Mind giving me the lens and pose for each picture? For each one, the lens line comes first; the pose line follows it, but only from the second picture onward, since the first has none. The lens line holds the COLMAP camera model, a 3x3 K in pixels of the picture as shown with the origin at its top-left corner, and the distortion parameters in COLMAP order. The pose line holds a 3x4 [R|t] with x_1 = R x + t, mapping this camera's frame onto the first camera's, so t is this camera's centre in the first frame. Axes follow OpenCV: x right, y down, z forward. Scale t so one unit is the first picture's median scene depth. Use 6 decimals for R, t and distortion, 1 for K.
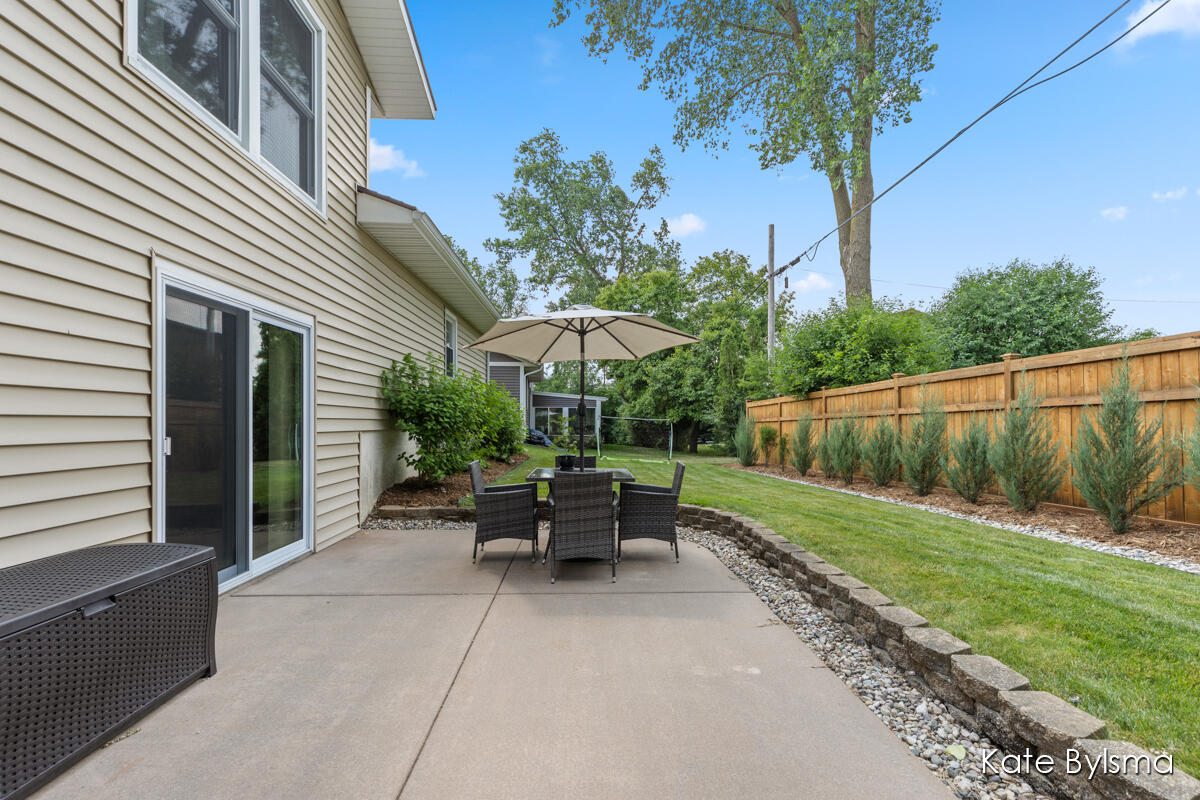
lens RADIAL K [[546.5, 0, 612.8], [0, 546.5, 416.9], [0, 0, 1]] dist [-0.003322, 0.001497]
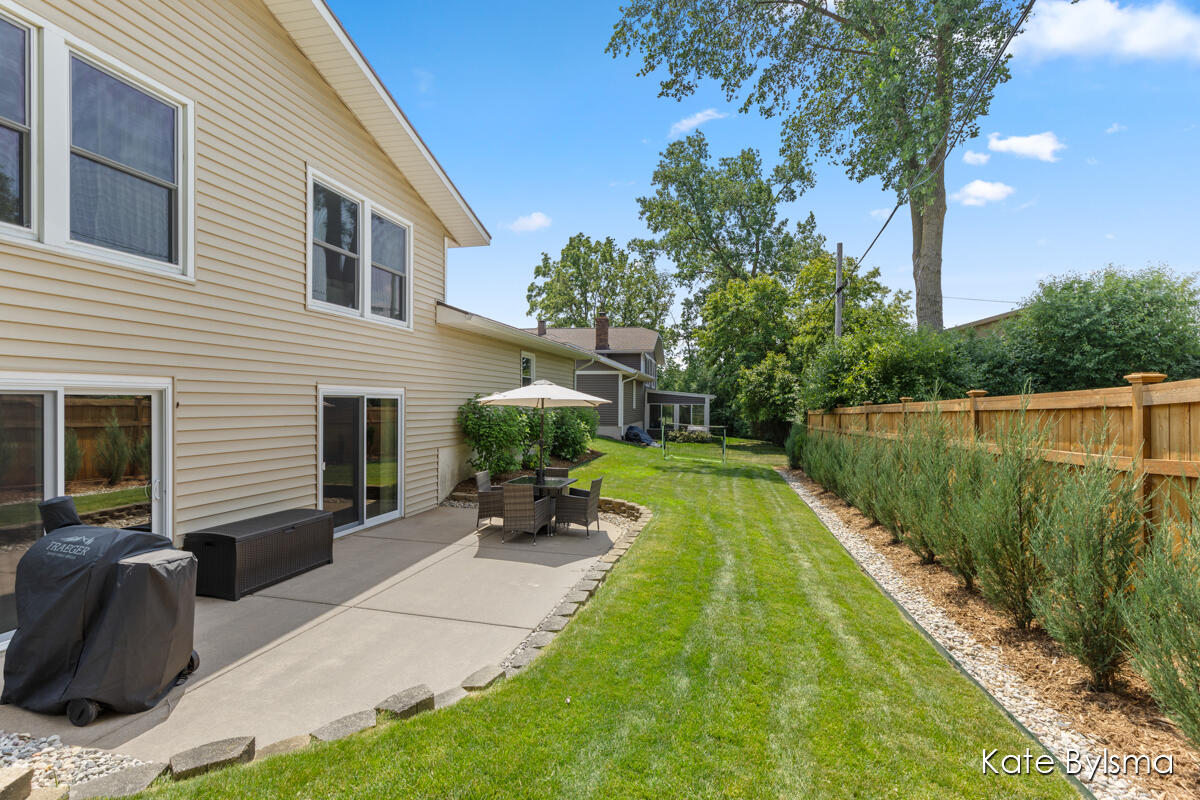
lens RADIAL K [[546.5, 0, 624.5], [0, 546.5, 402.9], [0, 0, 1]] dist [-0.003322, 0.001497]
pose [[0.961115, 0.010333, -0.275954, 0.509706], [-0.008762, 0.999938, 0.006926, -0.118847], [0.276009, -0.004239, 0.961146, -0.421690]]
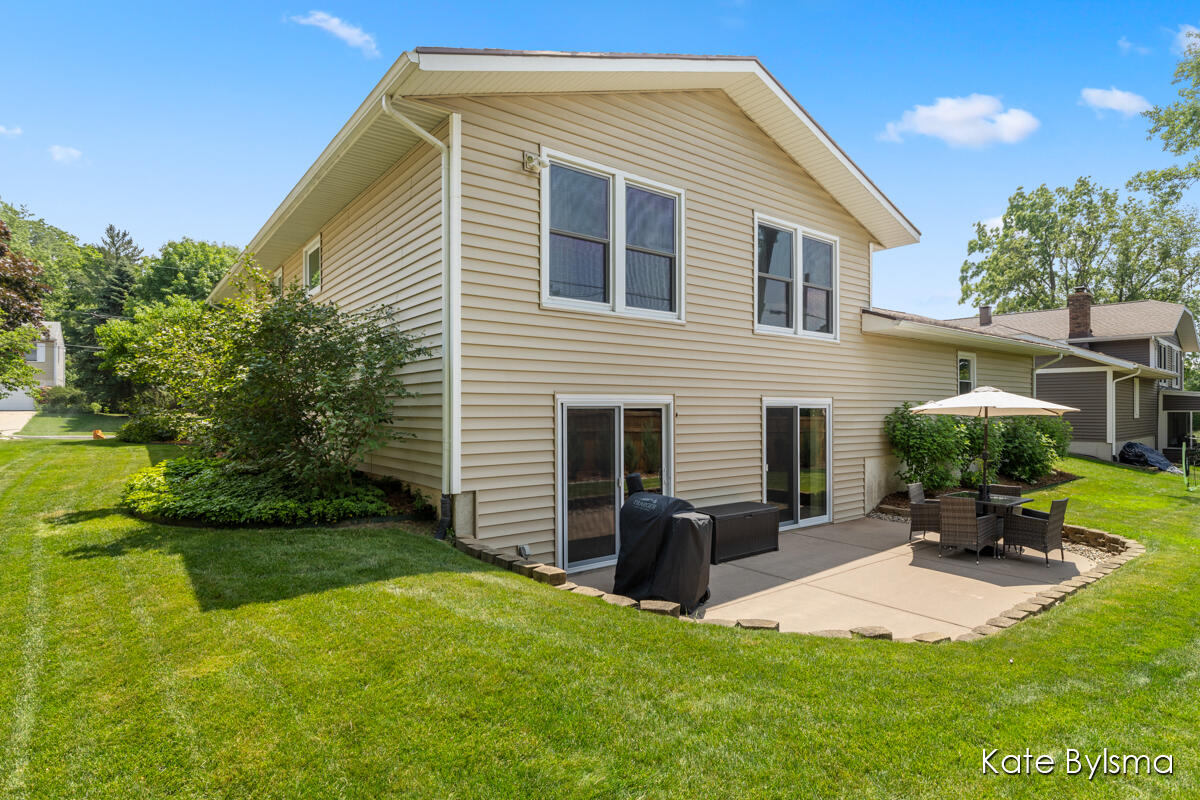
lens RADIAL K [[633.4, 0, 603.7], [0, 633.4, 408.9], [0, 0, 1]] dist [-0.004301, 0.001337]
pose [[0.562095, 0.002068, -0.827070, 0.630078], [0.003295, 0.999983, 0.004740, -0.123287], [0.827066, -0.005389, 0.562079, -0.679343]]
